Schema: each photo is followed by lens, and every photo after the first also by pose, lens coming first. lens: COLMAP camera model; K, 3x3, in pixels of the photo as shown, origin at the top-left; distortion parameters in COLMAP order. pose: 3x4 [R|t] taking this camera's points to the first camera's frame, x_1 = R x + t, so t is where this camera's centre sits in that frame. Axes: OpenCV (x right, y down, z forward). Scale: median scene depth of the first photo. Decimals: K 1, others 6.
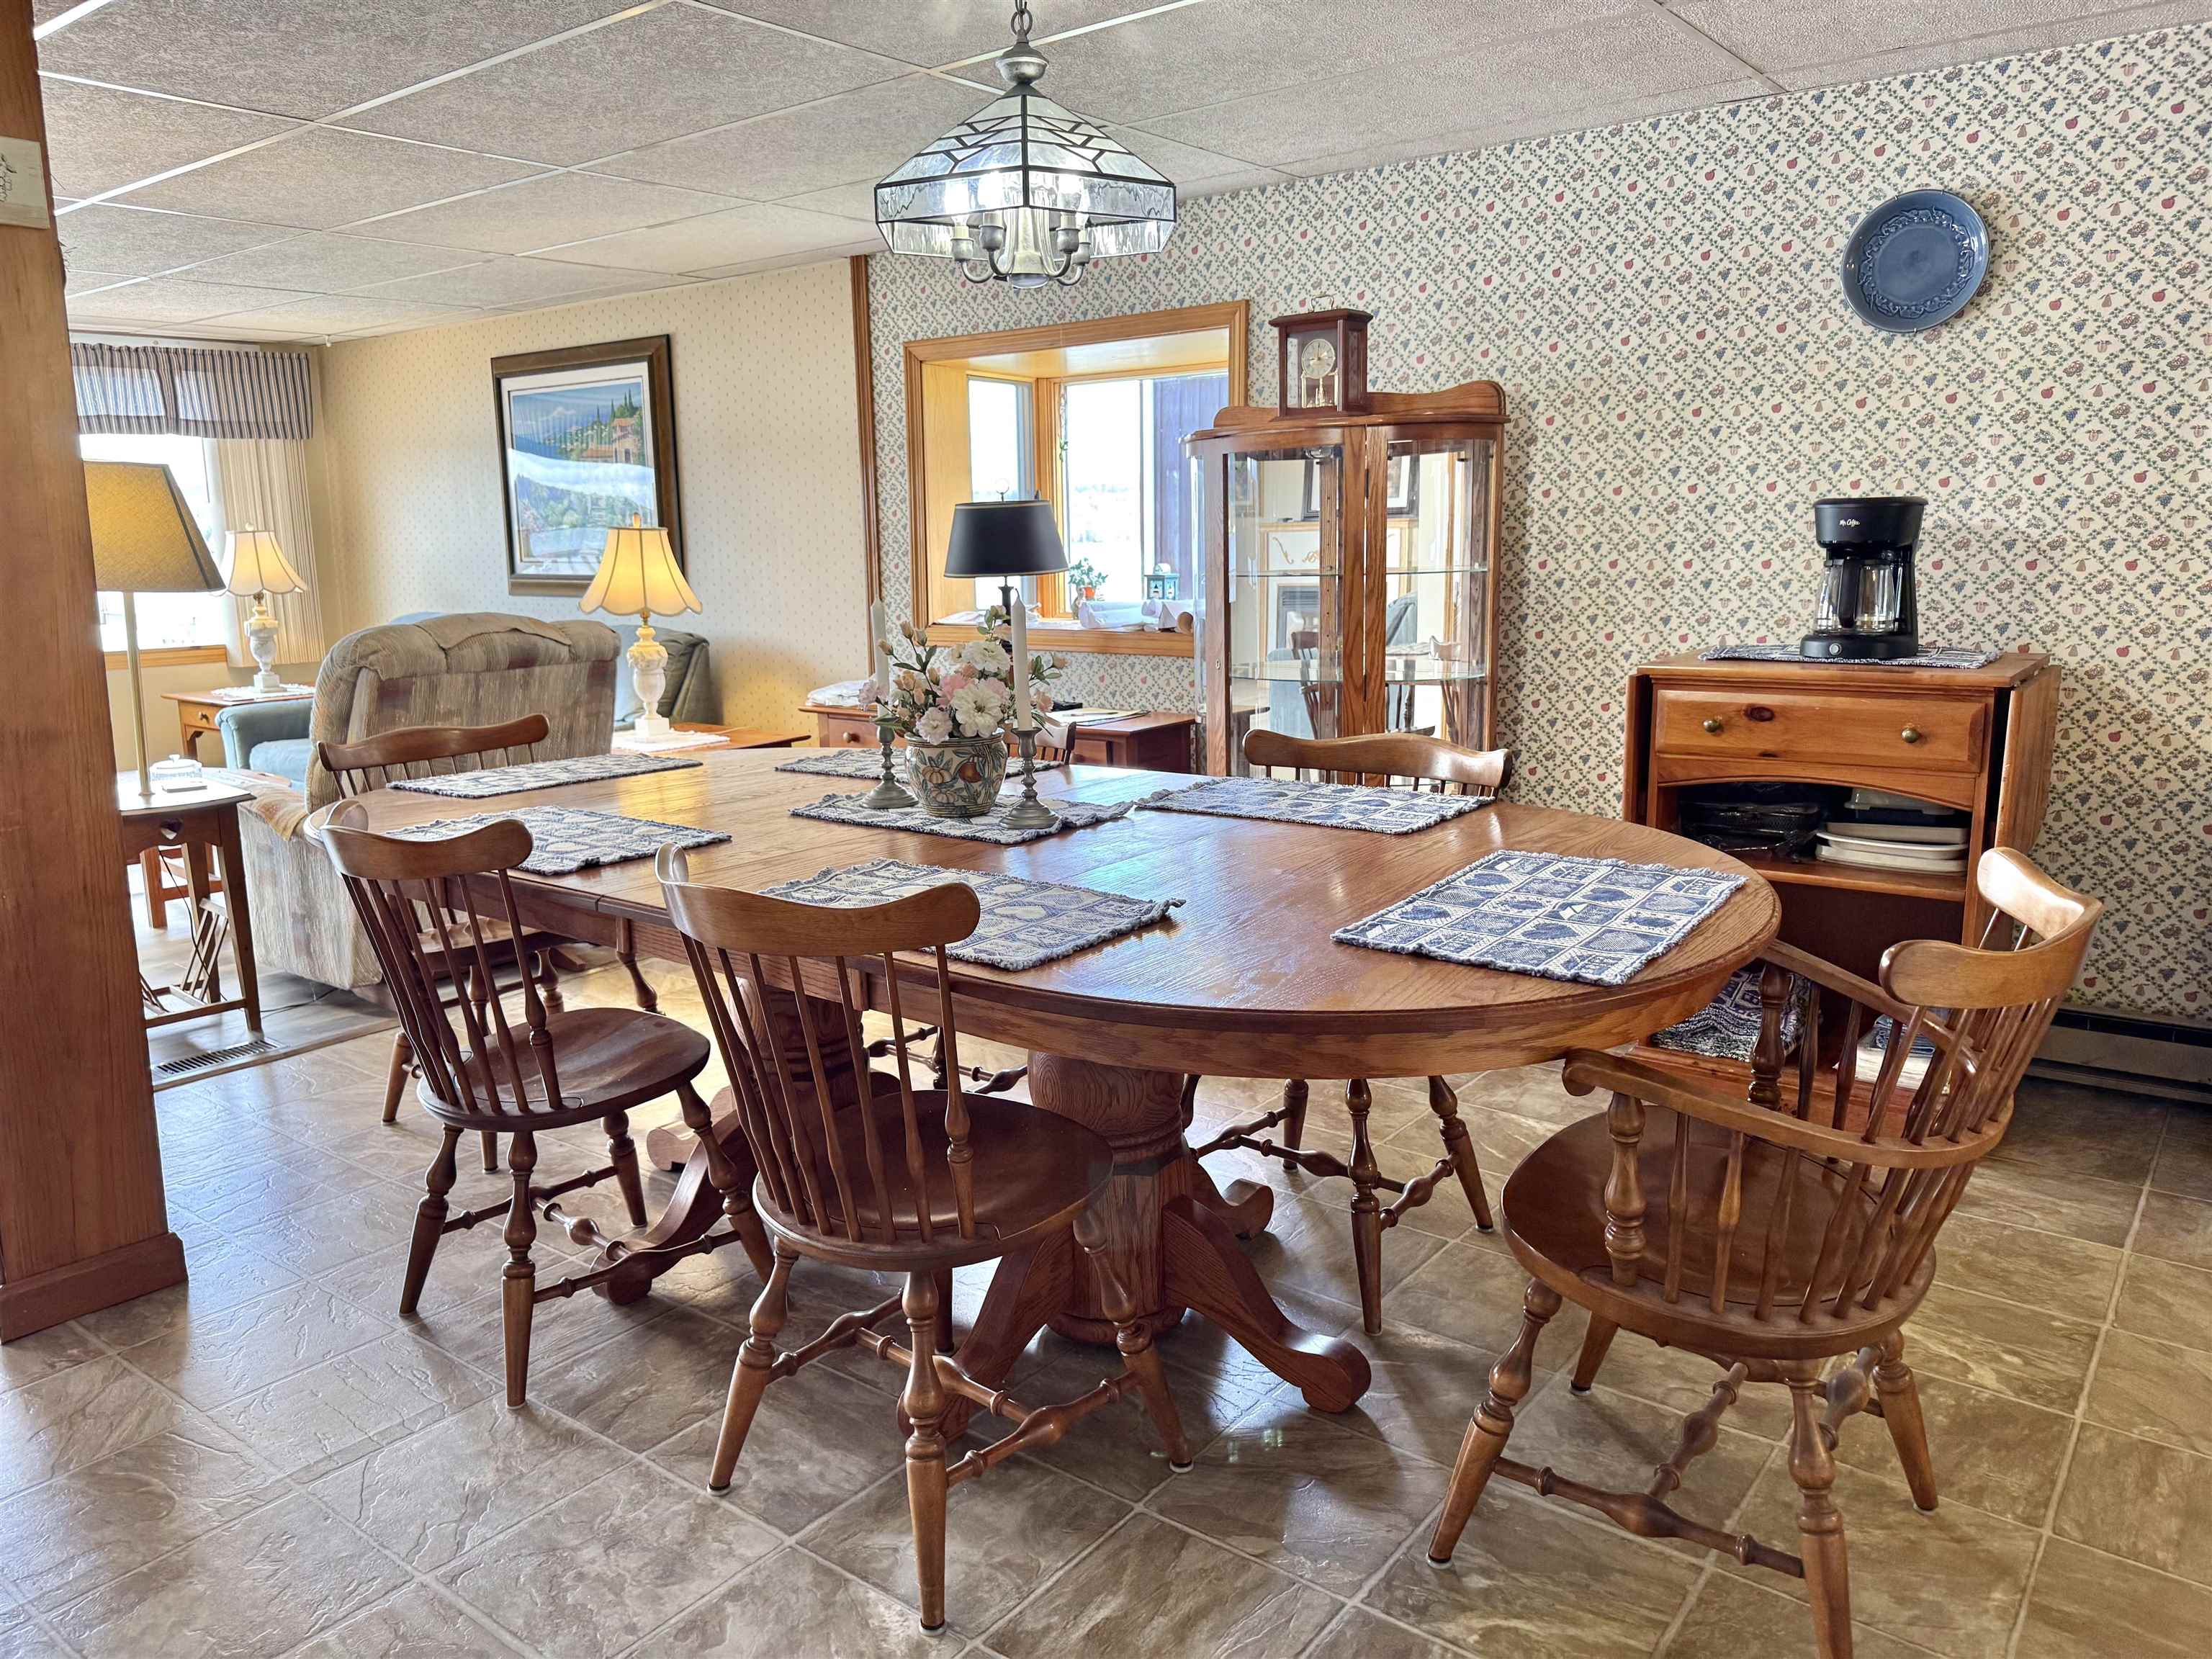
lens RADIAL K [[1562.5, 0, 1107.0], [0, 1562.5, 836.2], [0, 0, 1]] dist [0.056471, -0.069236]
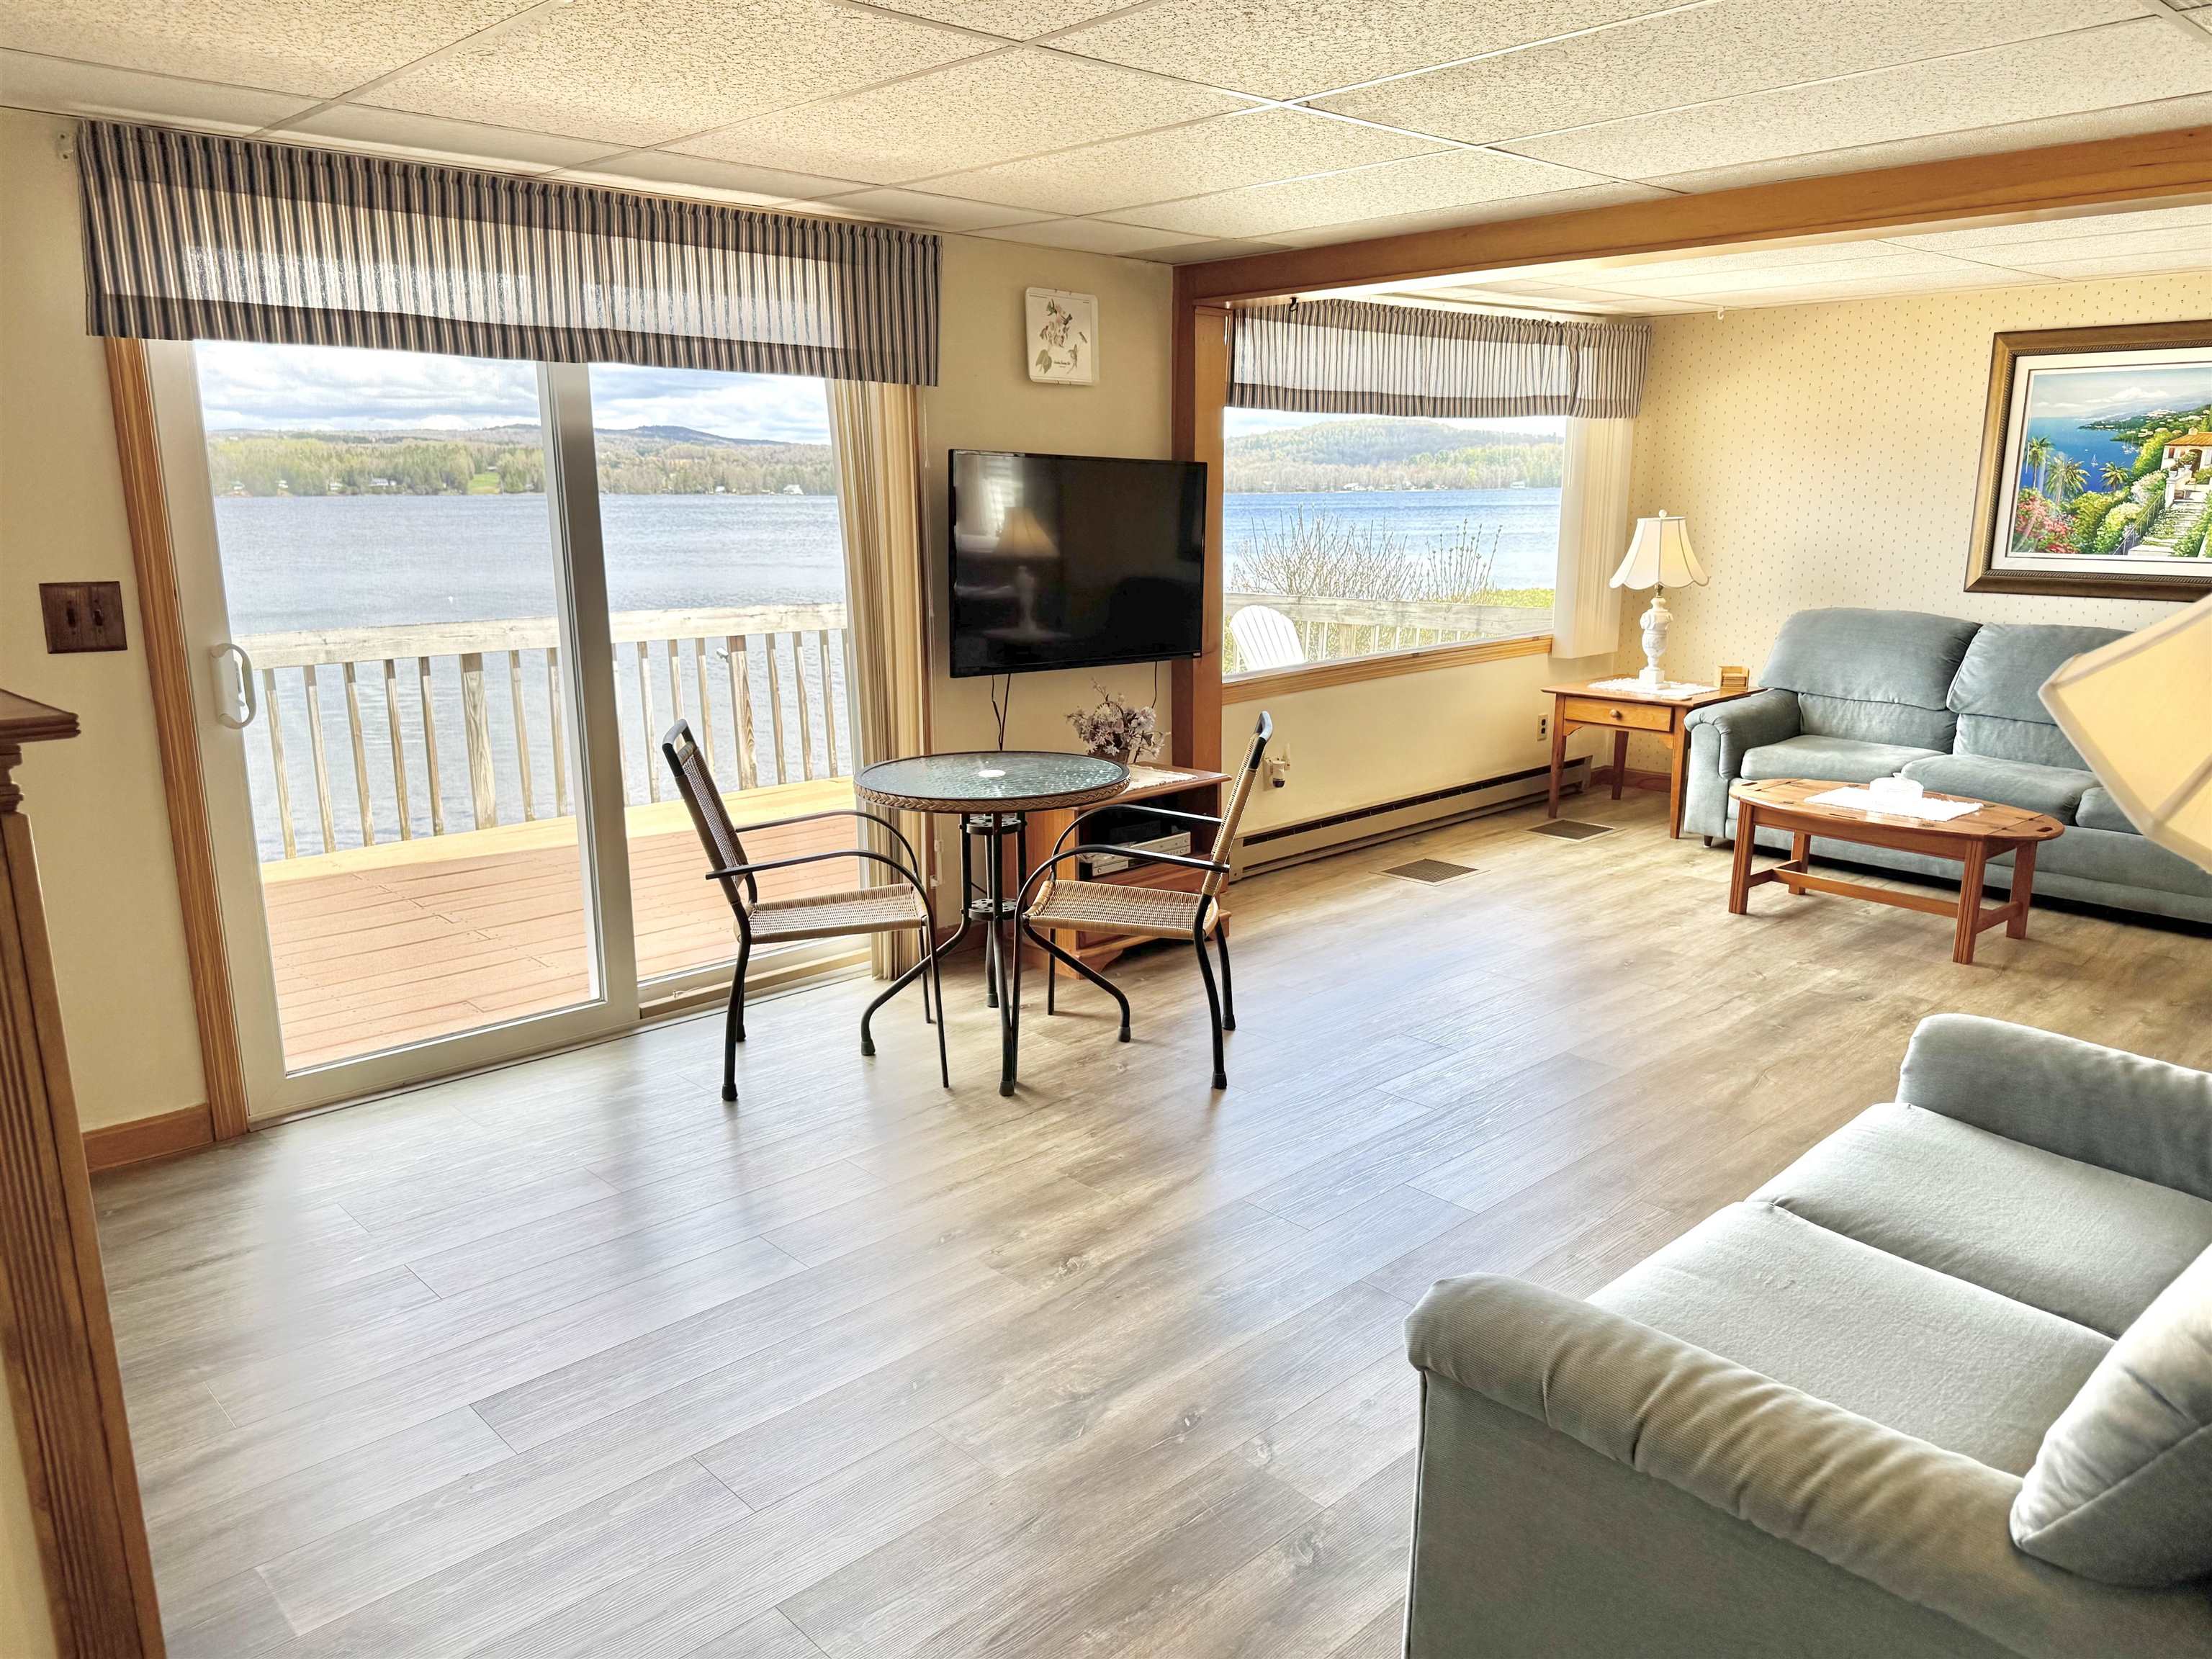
lens RADIAL K [[1562.5, 0, 1077.8], [0, 1562.5, 859.4], [0, 0, 1]] dist [0.056471, -0.069236]
pose [[0.986814, 0.046908, -0.154913, -0.728929], [-0.039299, 0.997883, 0.051821, -0.023788], [0.157016, -0.045050, 0.986568, -0.001200]]
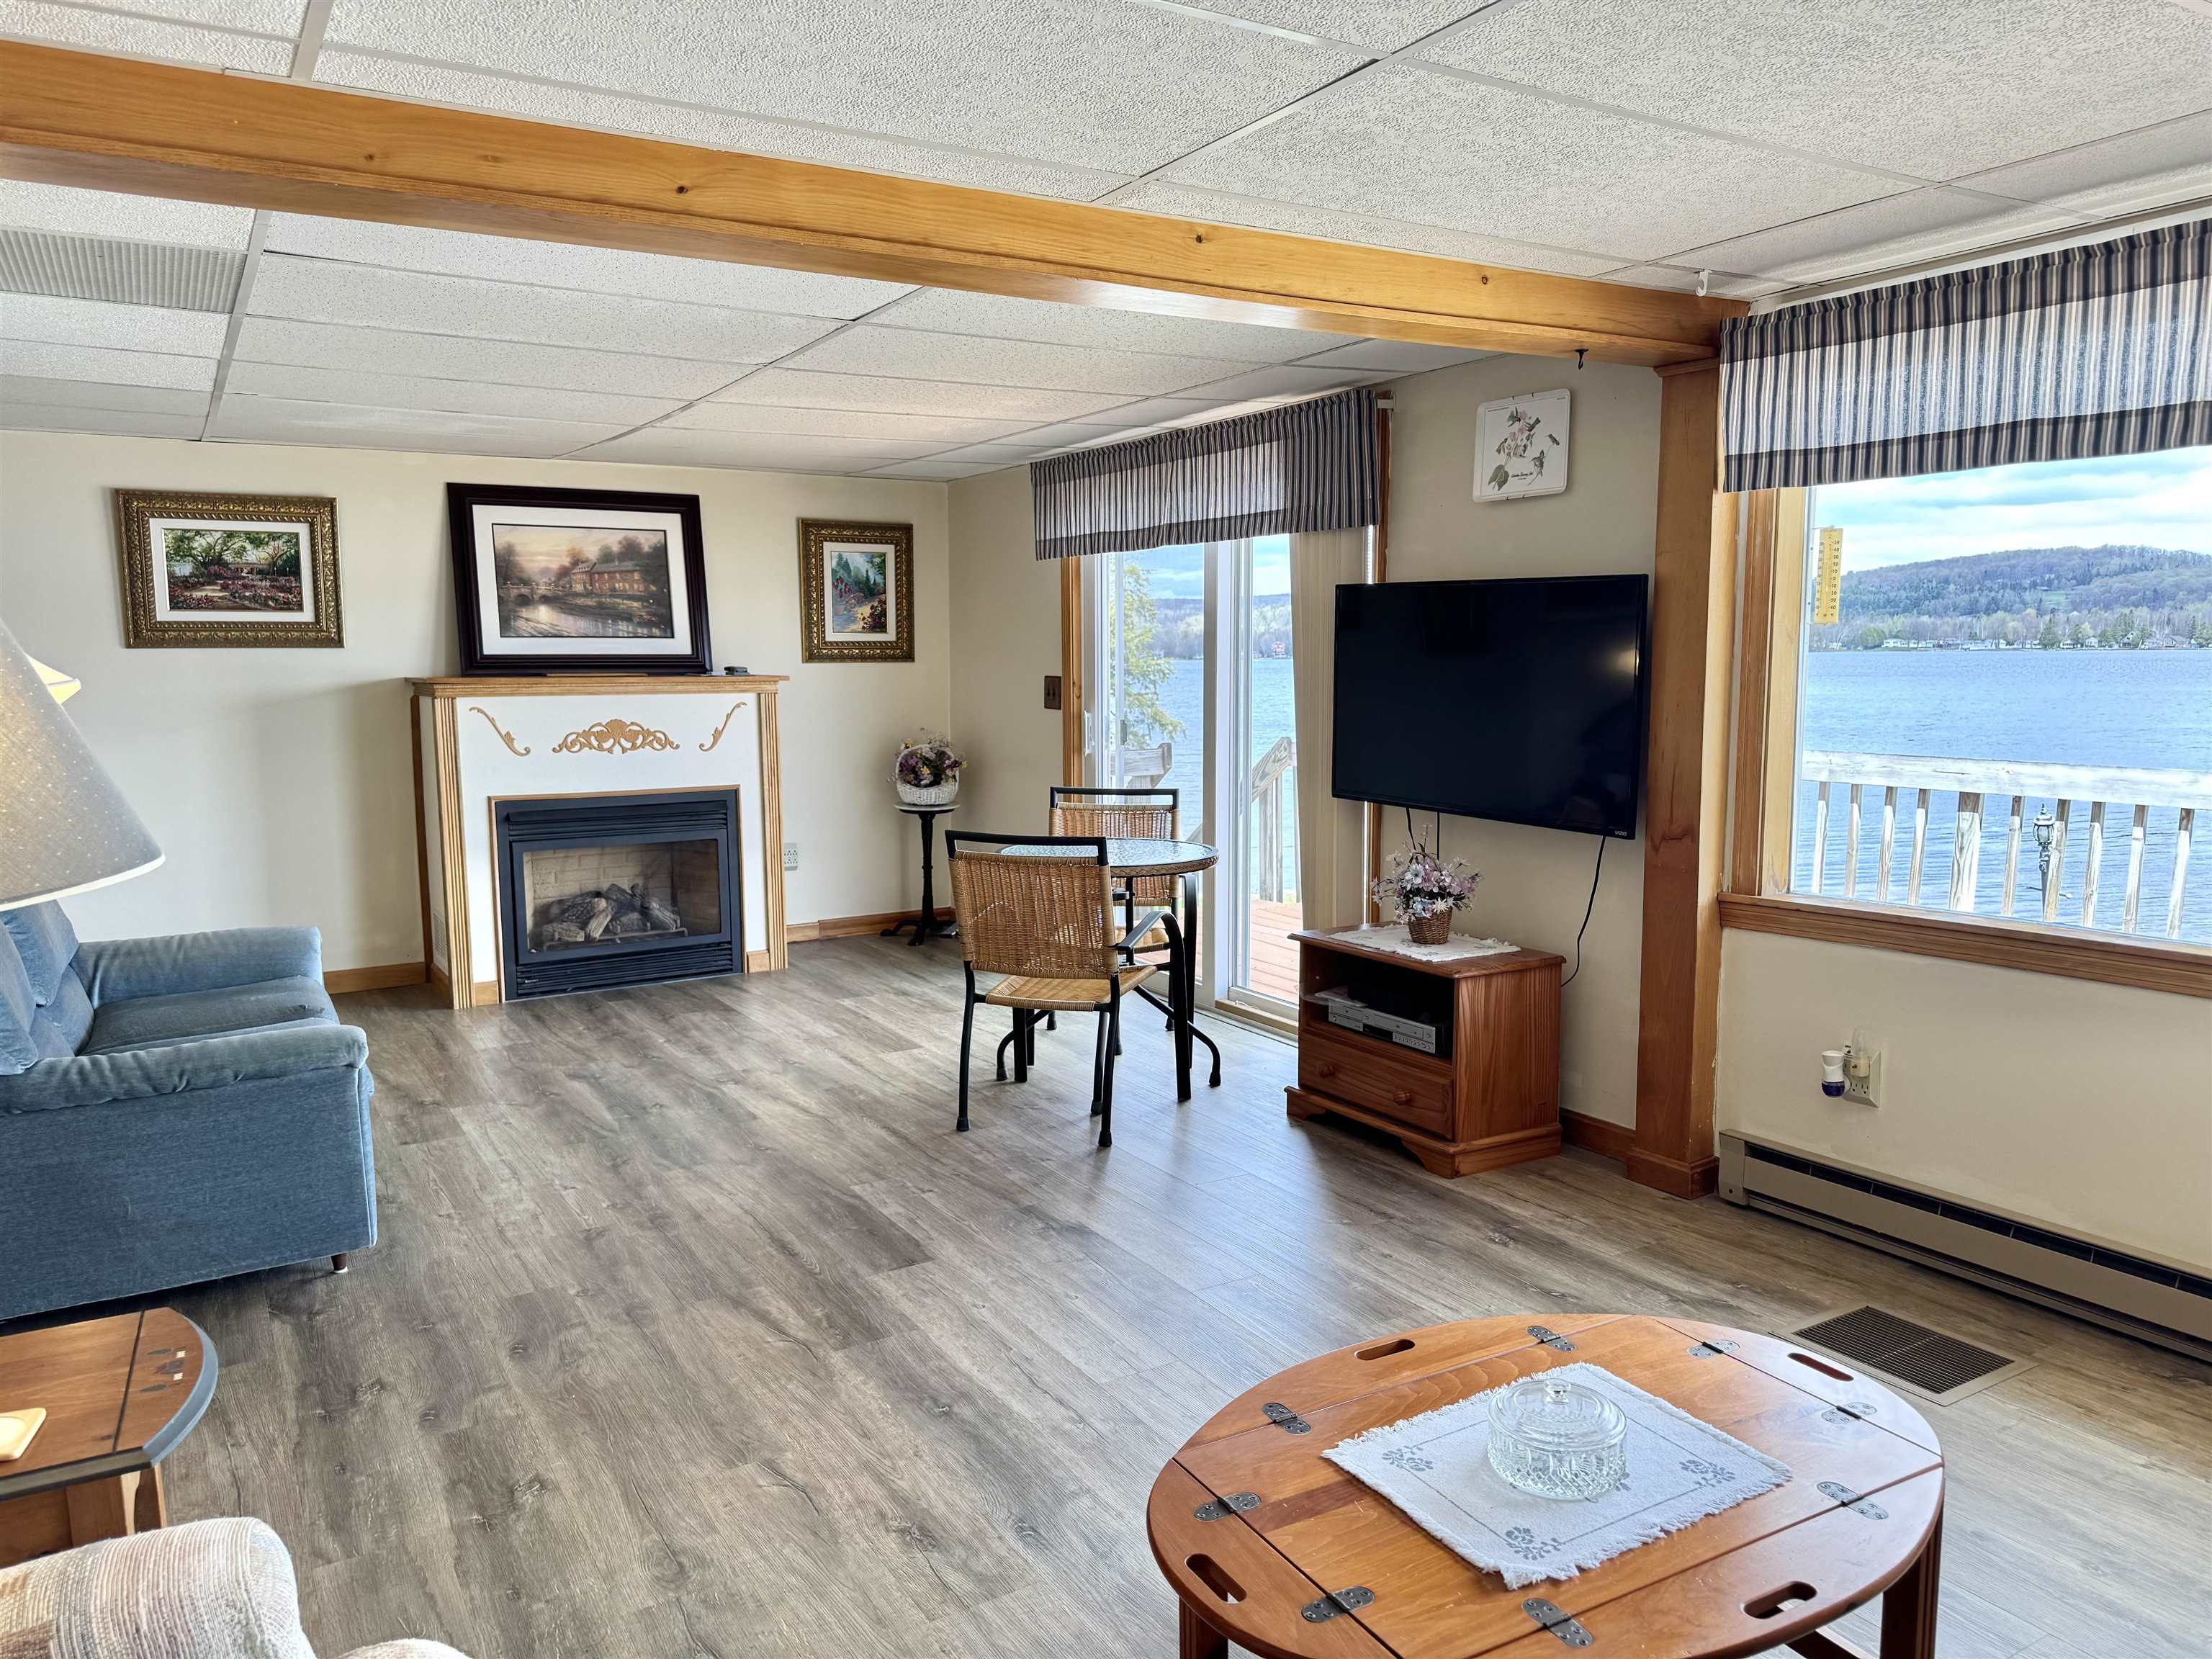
lens RADIAL K [[1562.5, 0, 1115.8], [0, 1562.5, 820.3], [0, 0, 1]] dist [0.056471, -0.069236]
pose [[-0.358816, 0.117829, -0.925941, -0.208504], [-0.161393, 0.969227, 0.185879, -0.166892], [0.919350, 0.216137, -0.328757, 0.789686]]
